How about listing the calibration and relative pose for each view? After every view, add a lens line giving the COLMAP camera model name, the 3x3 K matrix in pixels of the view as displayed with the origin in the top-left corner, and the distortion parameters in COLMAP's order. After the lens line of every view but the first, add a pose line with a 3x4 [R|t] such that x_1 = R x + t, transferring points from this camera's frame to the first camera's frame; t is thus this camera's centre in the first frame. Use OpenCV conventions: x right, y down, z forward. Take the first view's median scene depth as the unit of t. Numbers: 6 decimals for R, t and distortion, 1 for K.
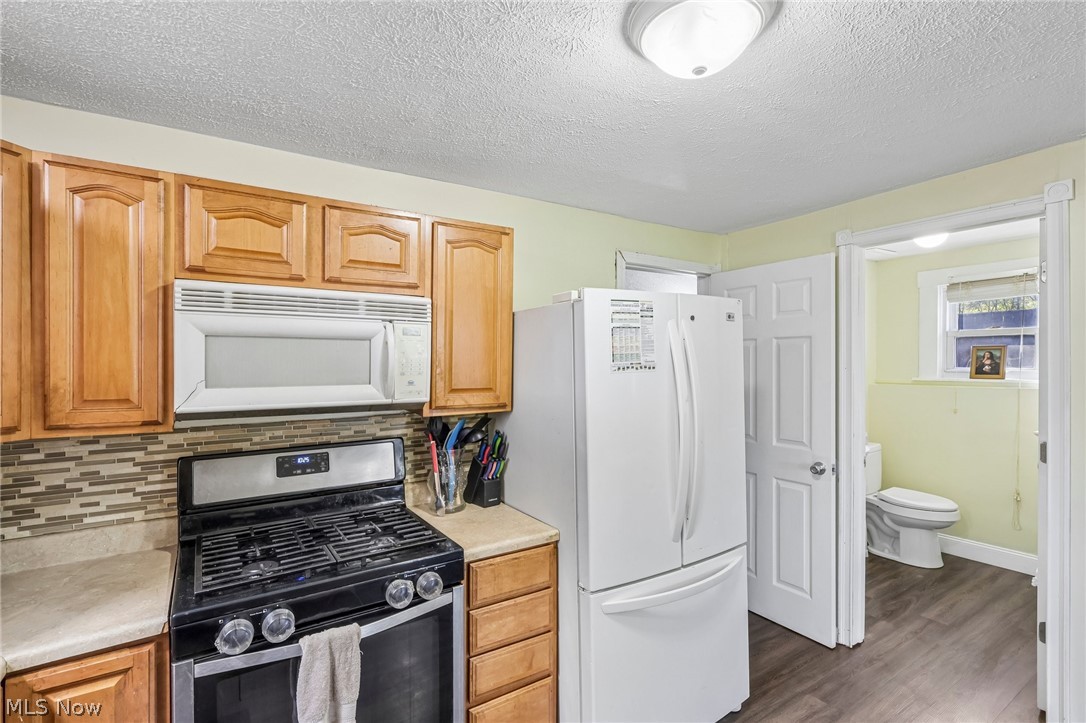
lens RADIAL K [[510.6, 0, 536.4], [0, 510.6, 362.8], [0, 0, 1]] dist [-0.002968, -0.000149]
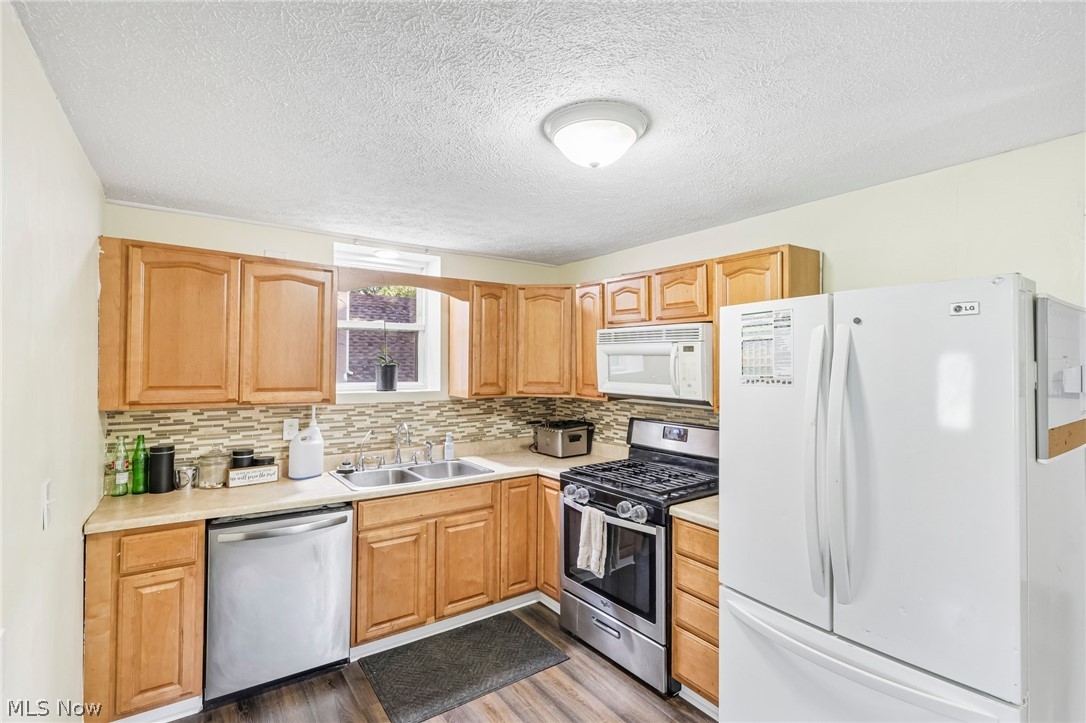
lens RADIAL K [[503.1, 0, 543.0], [0, 503.1, 361.5], [0, 0, 1]] dist [-0.001497, 0.000650]
pose [[0.046763, 0.002696, -0.998902, 1.129394], [-0.010290, 0.999945, 0.002218, -0.025877], [0.998853, 0.010175, 0.046788, 0.541069]]
